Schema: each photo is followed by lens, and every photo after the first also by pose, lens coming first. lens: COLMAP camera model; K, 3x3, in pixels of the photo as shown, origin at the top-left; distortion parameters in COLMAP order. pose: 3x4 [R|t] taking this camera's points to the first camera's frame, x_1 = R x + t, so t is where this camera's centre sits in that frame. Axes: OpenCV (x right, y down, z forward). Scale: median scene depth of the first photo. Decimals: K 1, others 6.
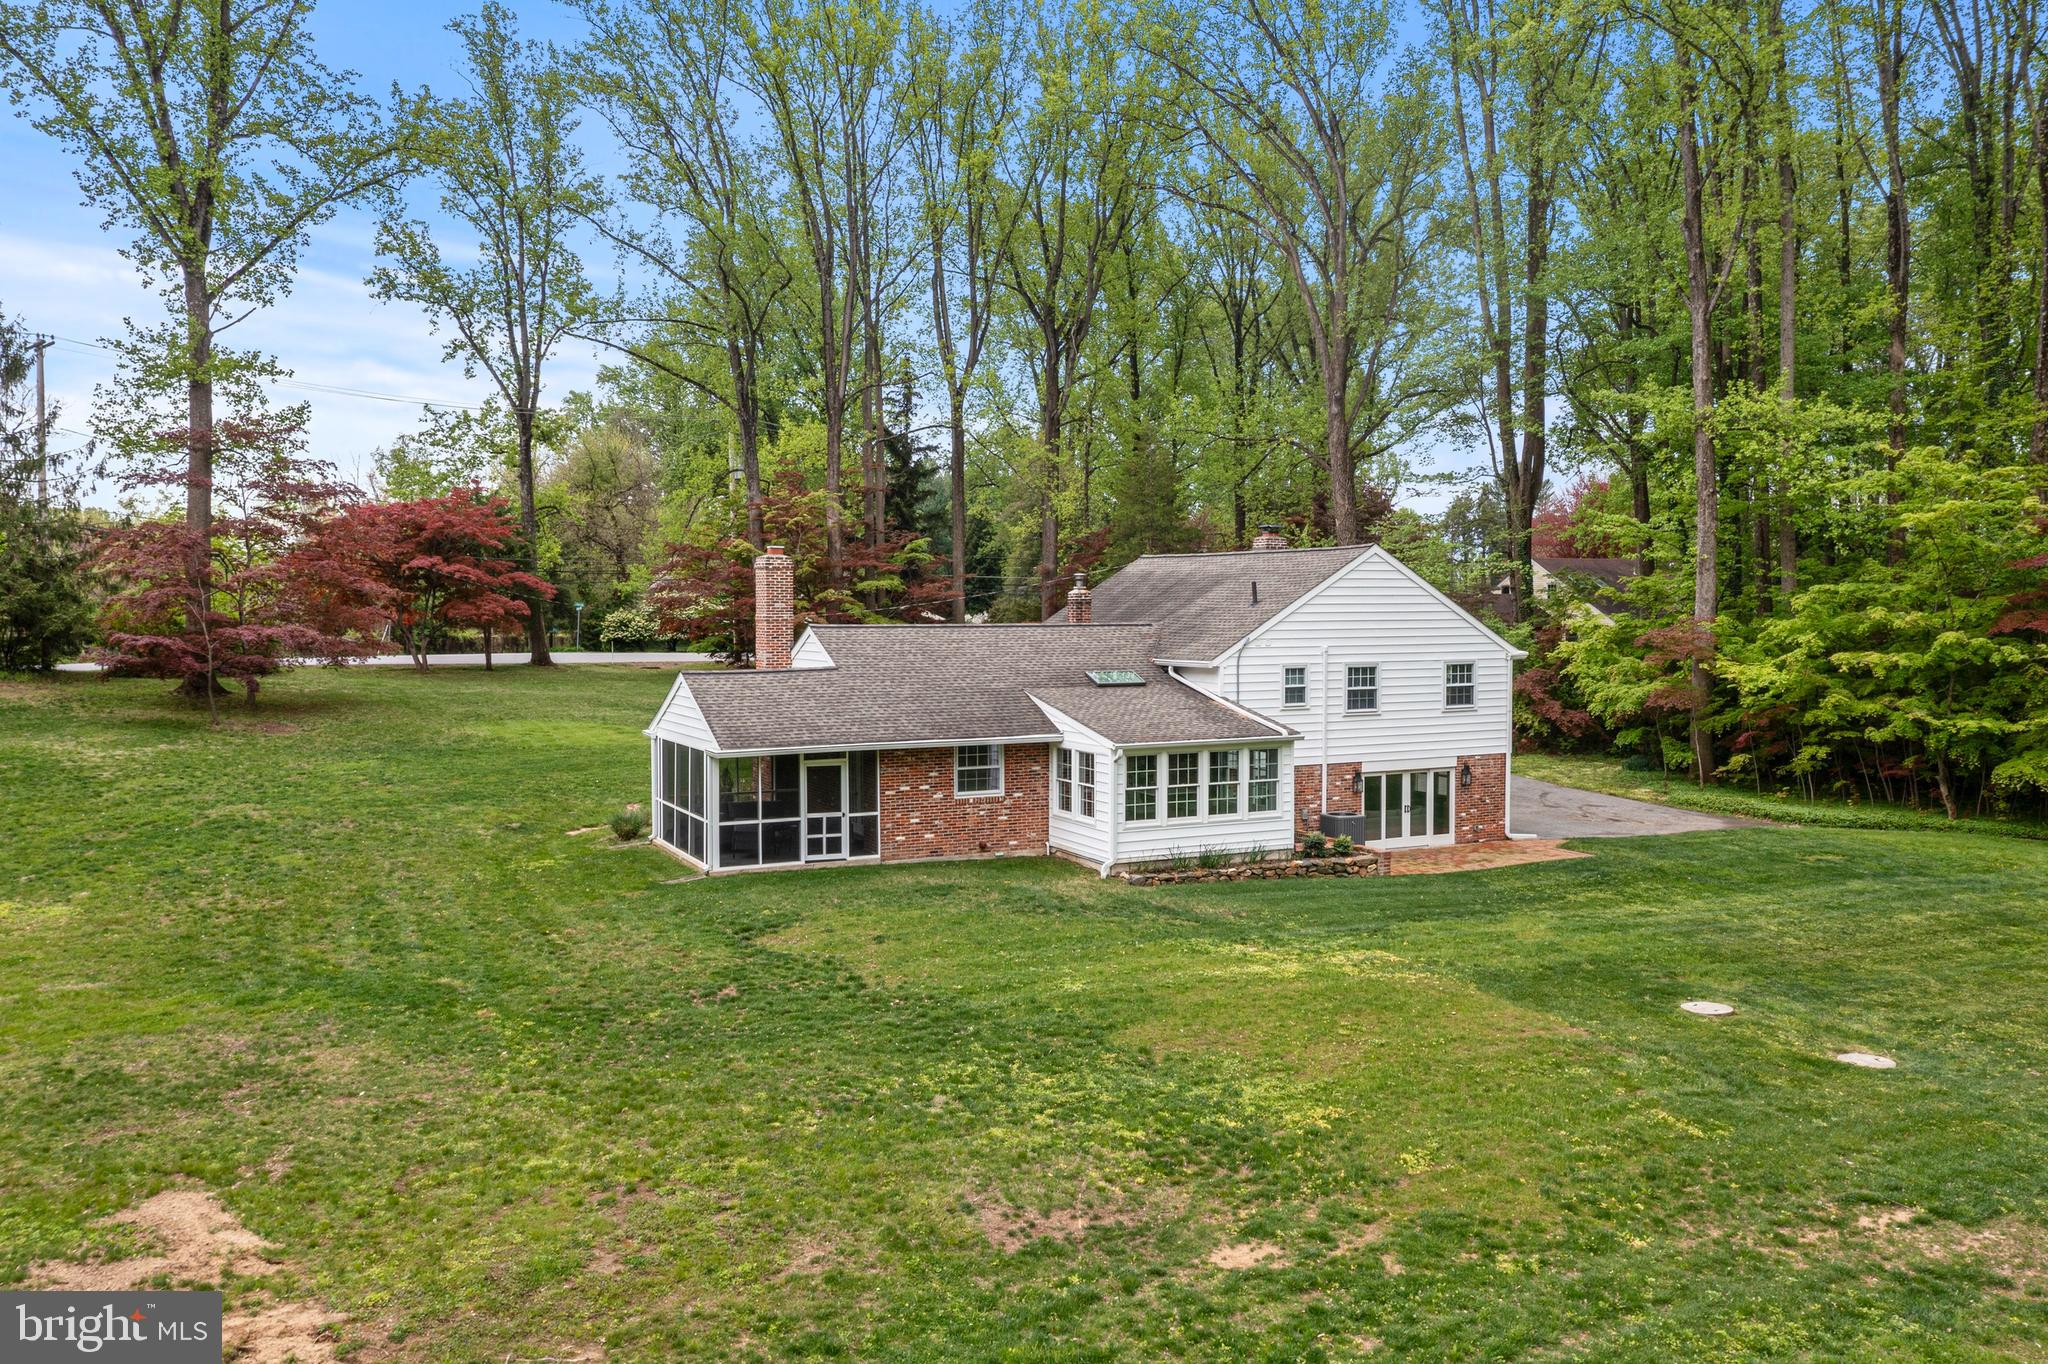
lens RADIAL K [[1613.1, 0, 1026.7], [0, 1613.1, 676.7], [0, 0, 1]] dist [-0.015522, 0.004923]
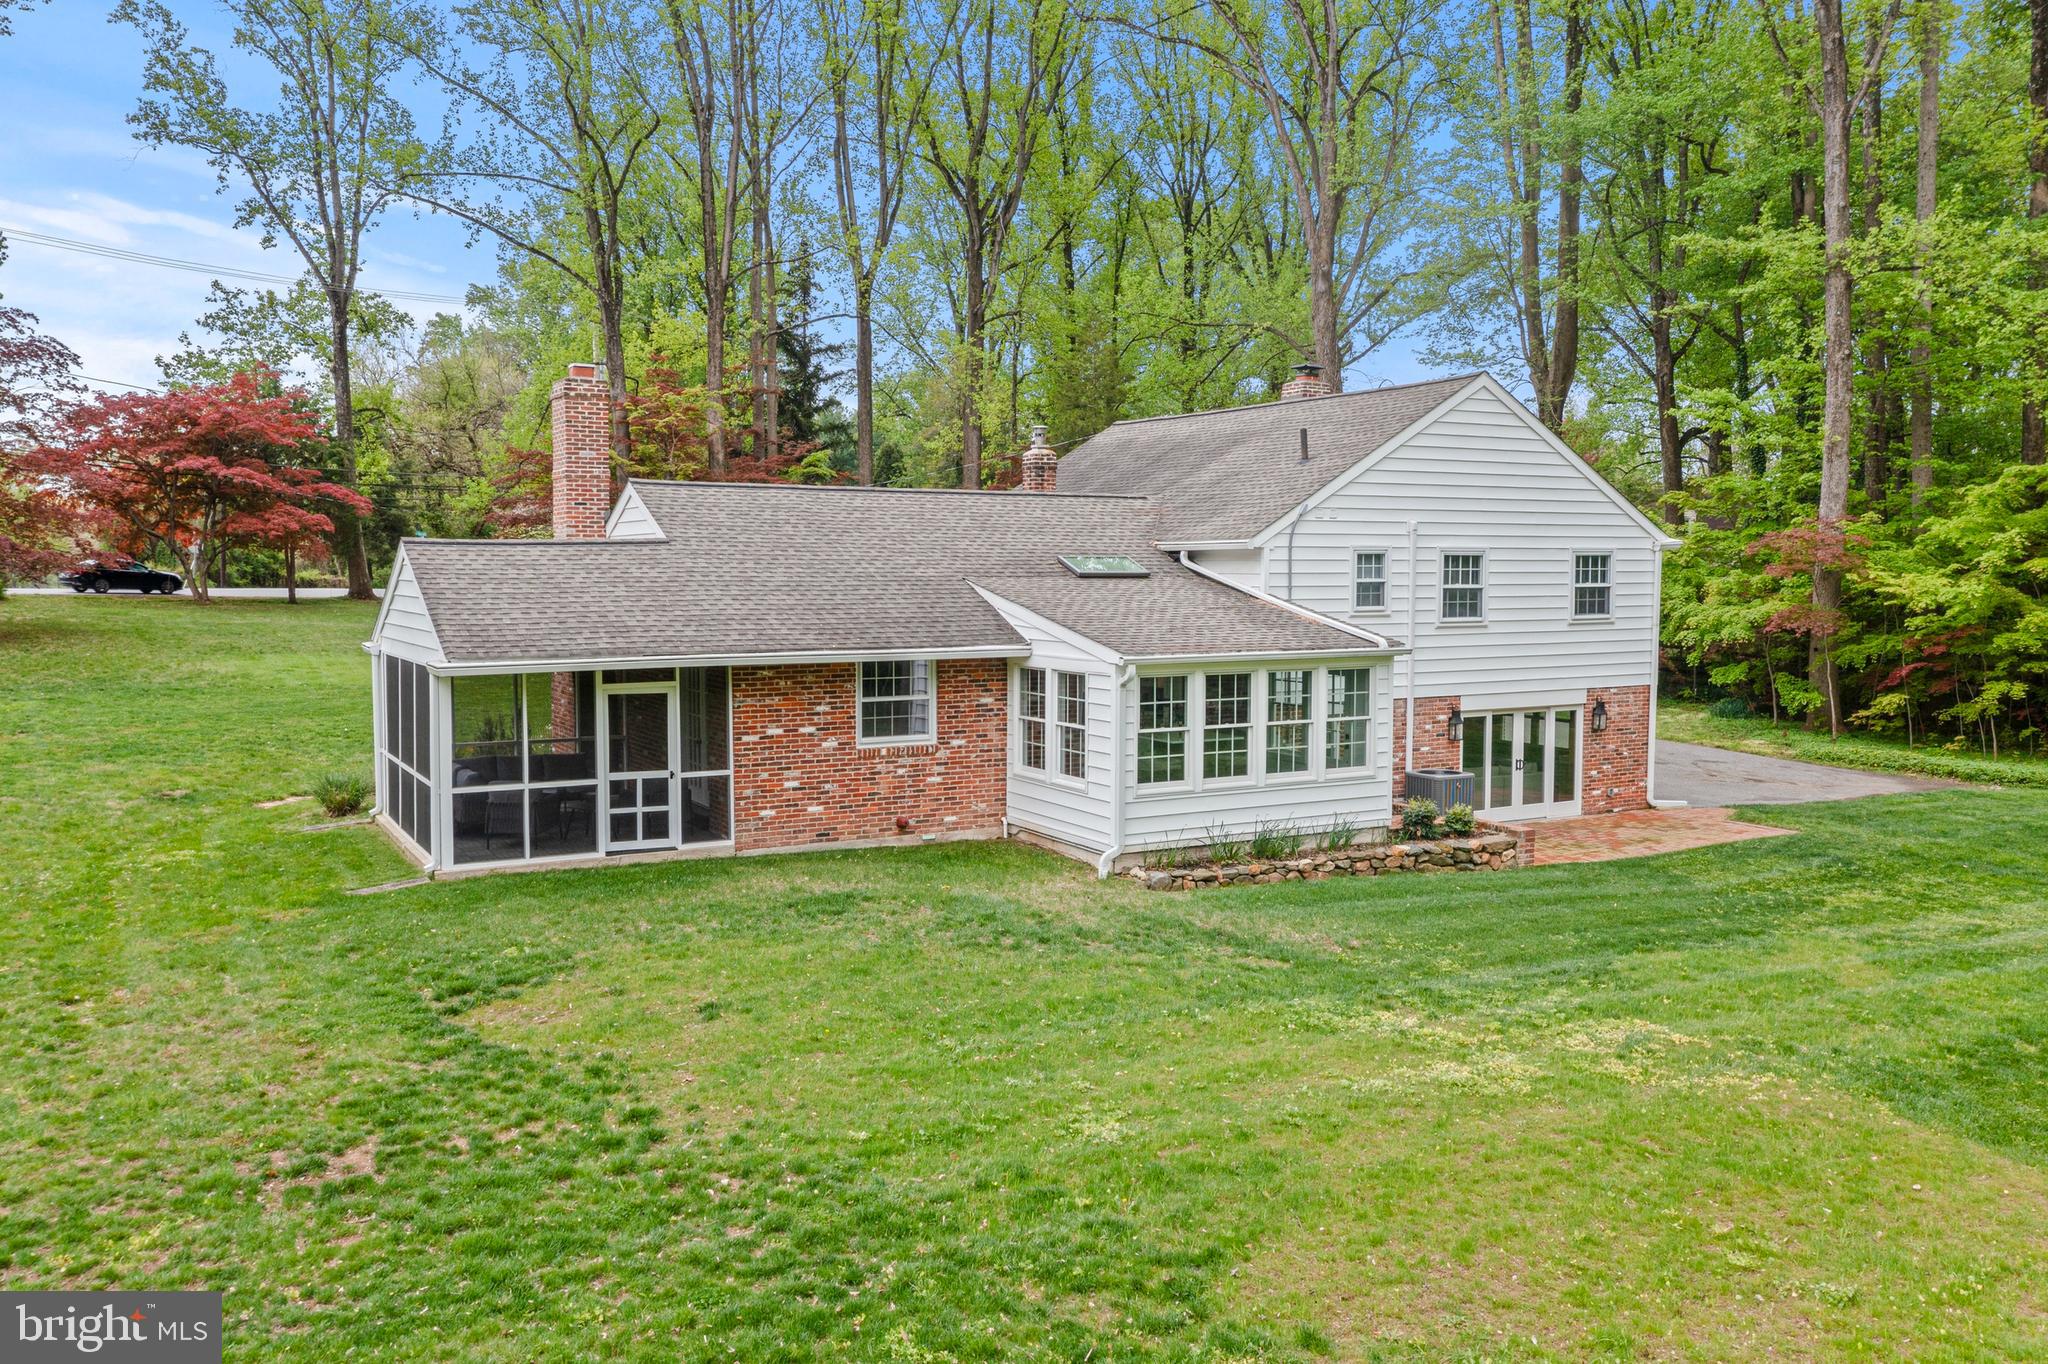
lens RADIAL K [[1613.1, 0, 1026.7], [0, 1613.1, 676.7], [0, 0, 1]] dist [-0.015522, 0.004923]
pose [[0.998375, 0.000445, 0.056986, -0.013586], [-0.001753, 0.999736, 0.022915, 0.030848], [-0.056961, -0.022978, 0.998112, 0.346080]]
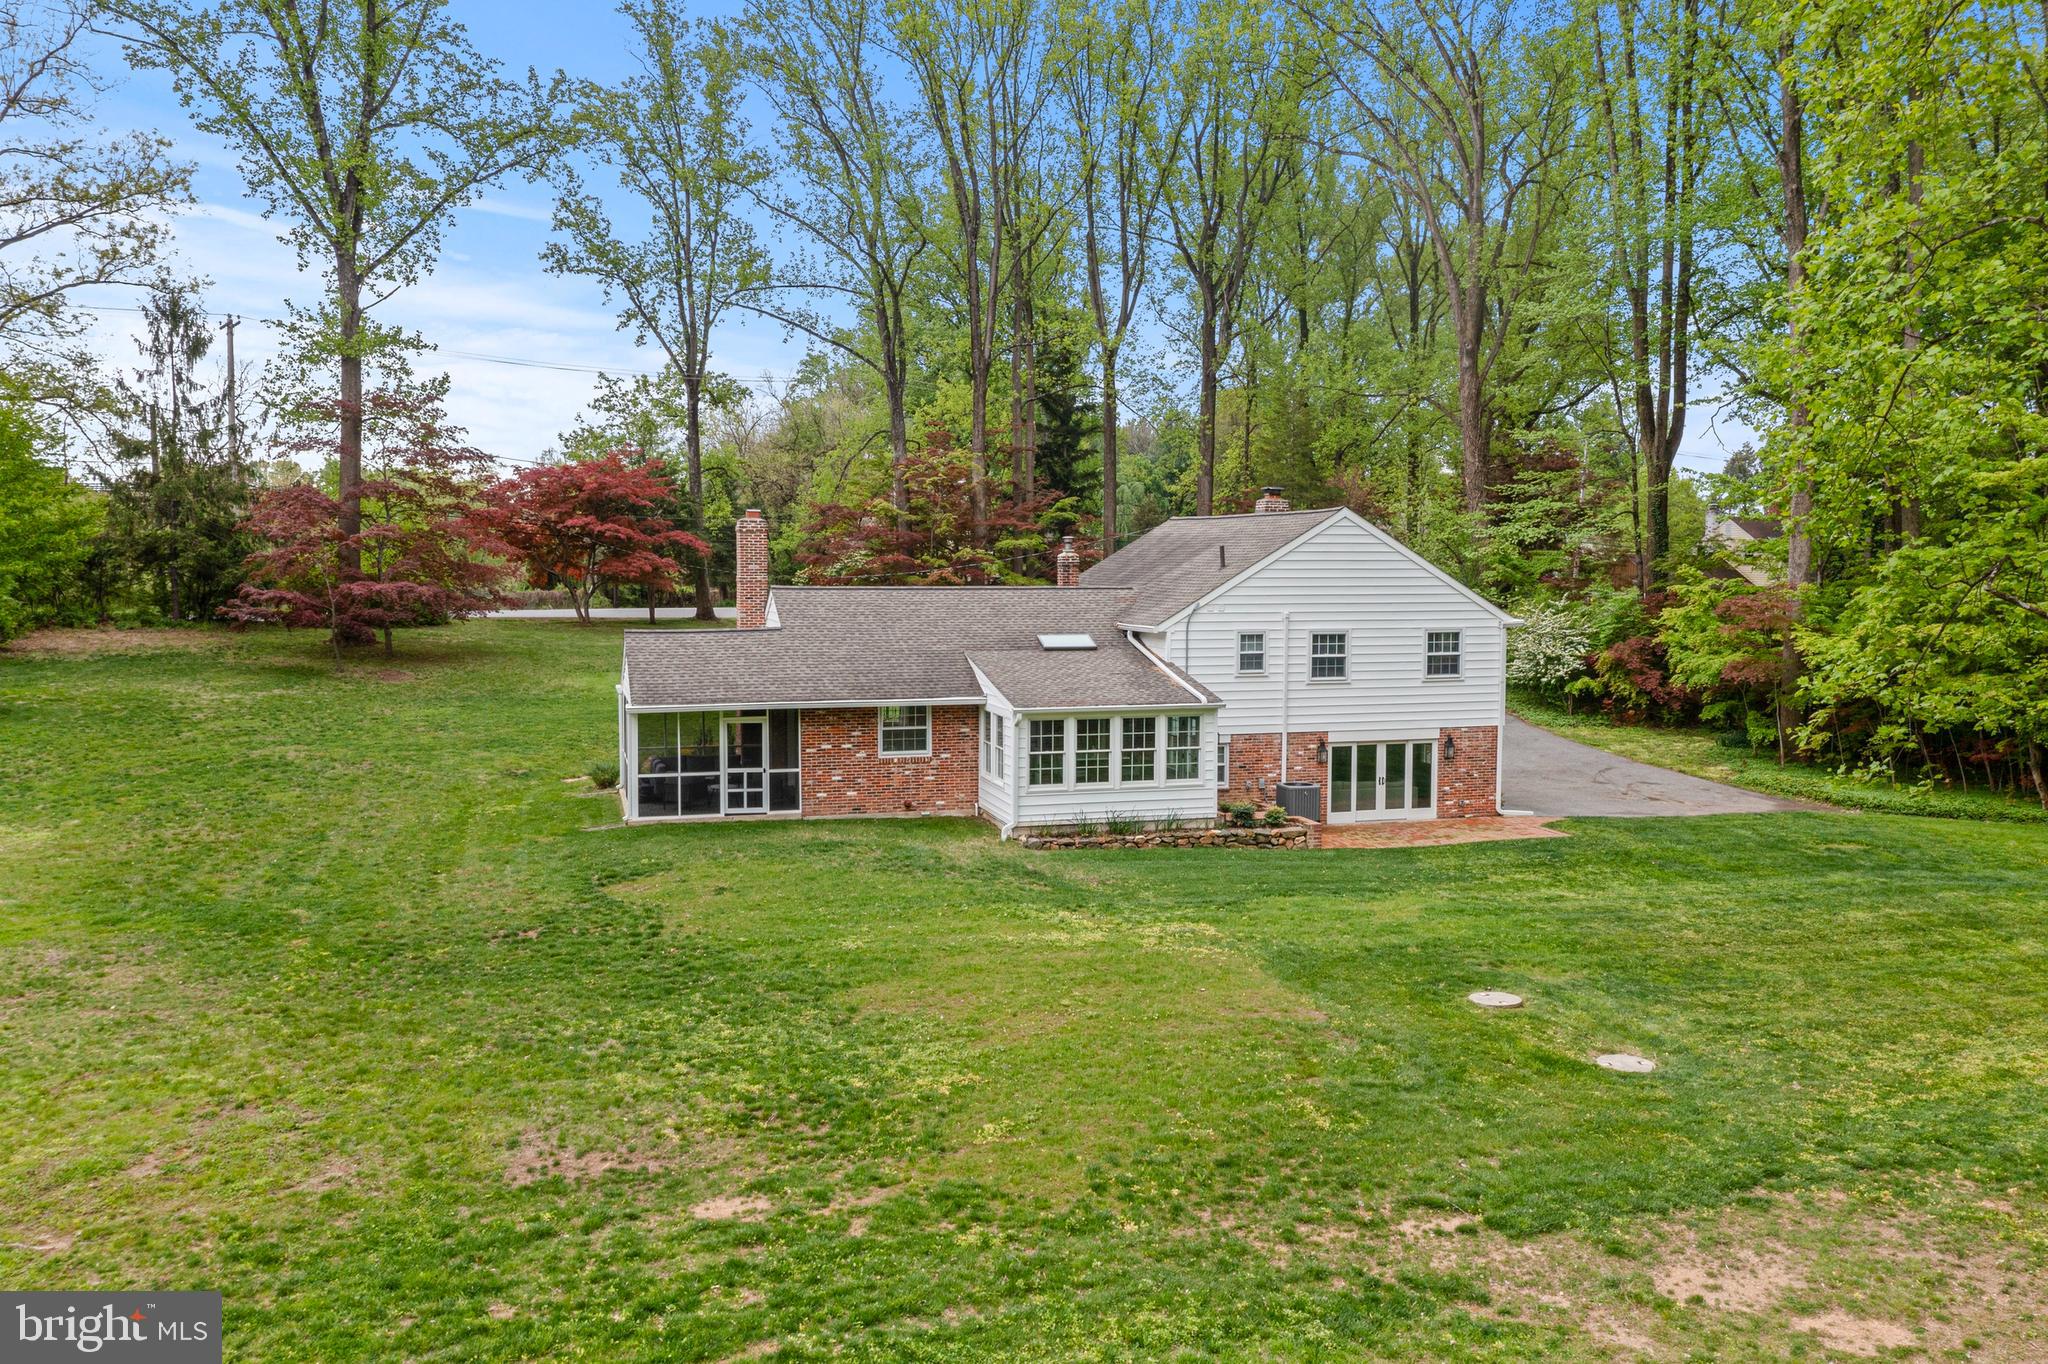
lens RADIAL K [[1613.1, 0, 1026.7], [0, 1613.1, 676.7], [0, 0, 1]] dist [-0.015522, 0.004923]
pose [[0.983969, 0.017954, -0.177433, 0.208350], [-0.013127, 0.999512, 0.028343, -0.005634], [0.177855, -0.025560, 0.983725, 0.009995]]
